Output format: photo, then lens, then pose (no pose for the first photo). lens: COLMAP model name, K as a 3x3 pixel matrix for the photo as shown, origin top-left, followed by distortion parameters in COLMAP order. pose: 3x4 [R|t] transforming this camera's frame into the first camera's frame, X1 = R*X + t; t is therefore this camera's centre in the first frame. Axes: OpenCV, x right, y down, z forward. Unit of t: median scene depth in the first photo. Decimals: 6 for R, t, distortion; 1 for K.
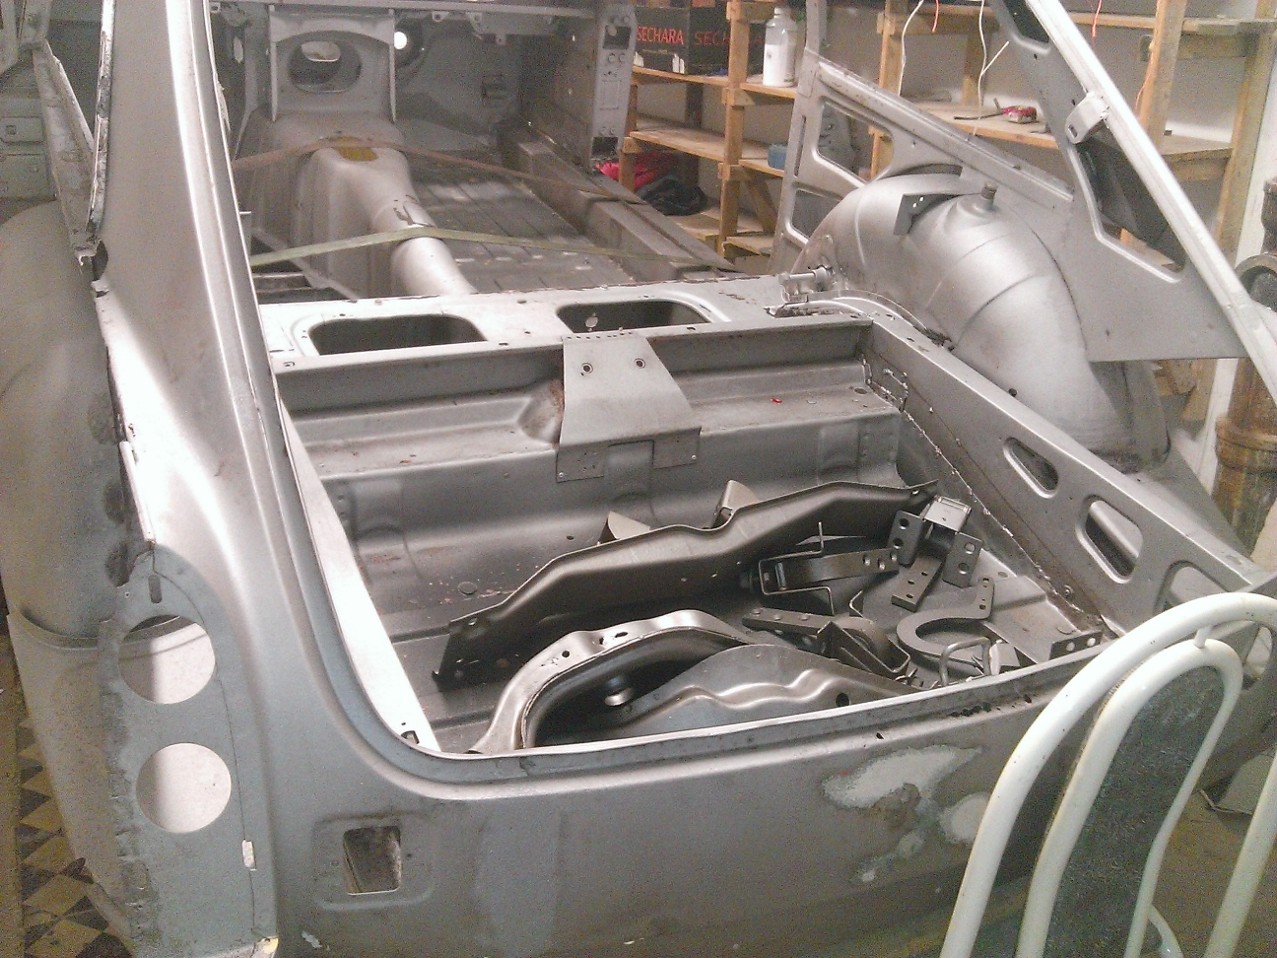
lens RADIAL K [[1230.3, 0, 629.4], [0, 1230.3, 461.6], [0, 0, 1]] dist [0.108367, -0.334593]
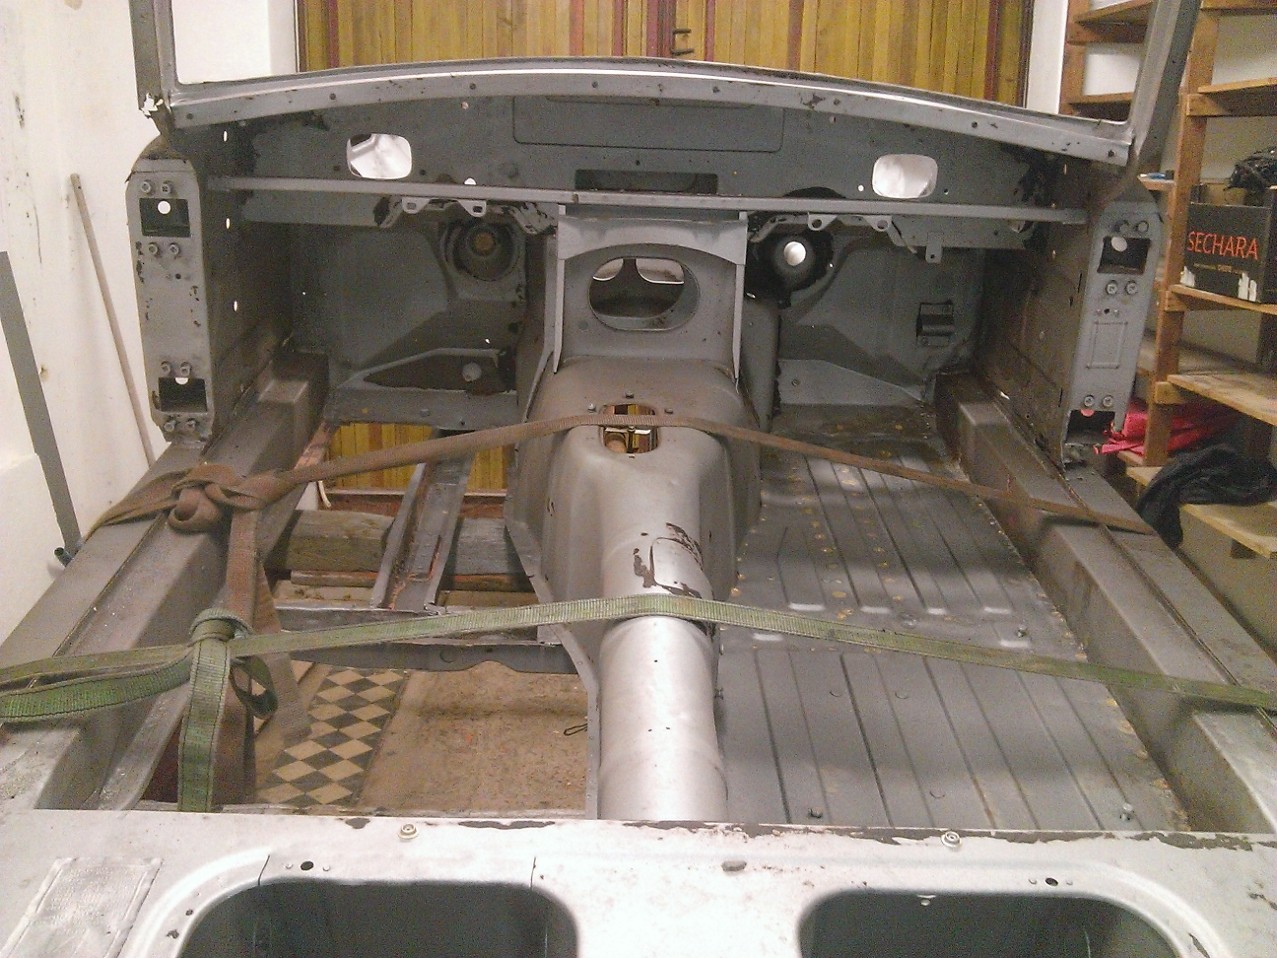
lens RADIAL K [[1230.3, 0, 629.4], [0, 1230.3, 461.6], [0, 0, 1]] dist [0.108367, -0.334593]
pose [[0.905158, 0.085099, -0.416470, 0.031227], [-0.144253, 0.983109, -0.112637, -0.140548], [0.399850, 0.162031, 0.902145, 0.376277]]
